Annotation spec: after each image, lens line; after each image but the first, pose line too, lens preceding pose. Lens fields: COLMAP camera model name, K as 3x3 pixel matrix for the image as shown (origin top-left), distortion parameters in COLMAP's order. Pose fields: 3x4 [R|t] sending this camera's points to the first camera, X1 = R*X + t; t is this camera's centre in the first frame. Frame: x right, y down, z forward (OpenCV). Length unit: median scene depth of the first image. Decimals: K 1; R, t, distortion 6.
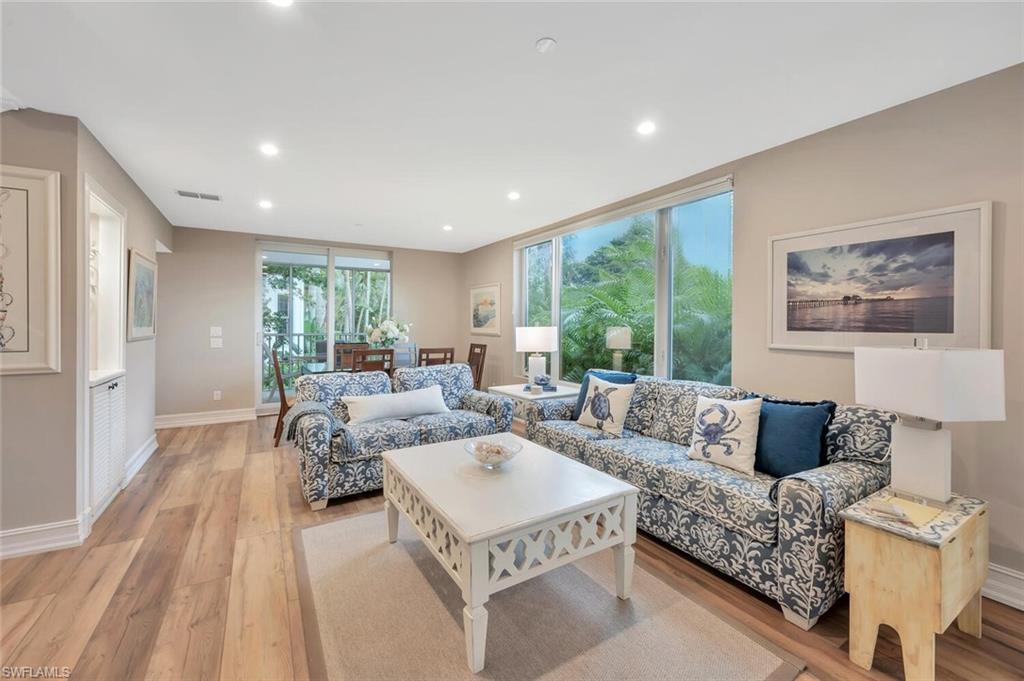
lens RADIAL K [[419.6, 0, 530.4], [0, 419.6, 324.5], [0, 0, 1]] dist [0.000263, -0.000840]
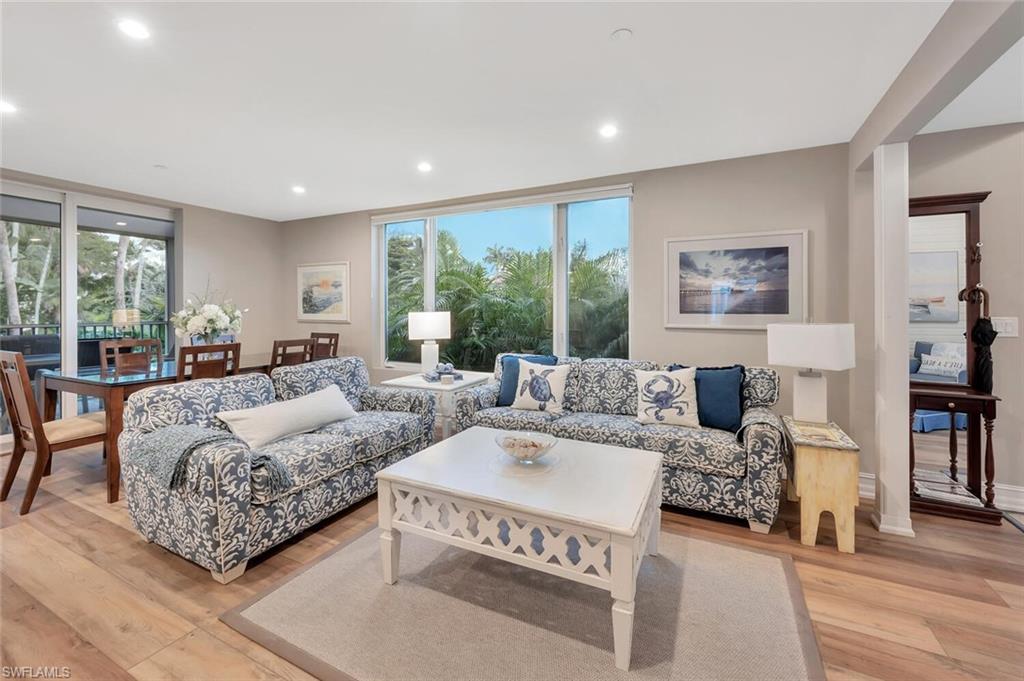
lens RADIAL K [[419.6, 0, 522.5], [0, 419.6, 309.4], [0, 0, 1]] dist [0.000263, -0.000840]
pose [[0.850163, -0.002287, 0.526515, -0.471585], [0.002804, 0.999996, -0.000184, 0.001286], [-0.526513, 0.001632, 0.850166, 0.170585]]
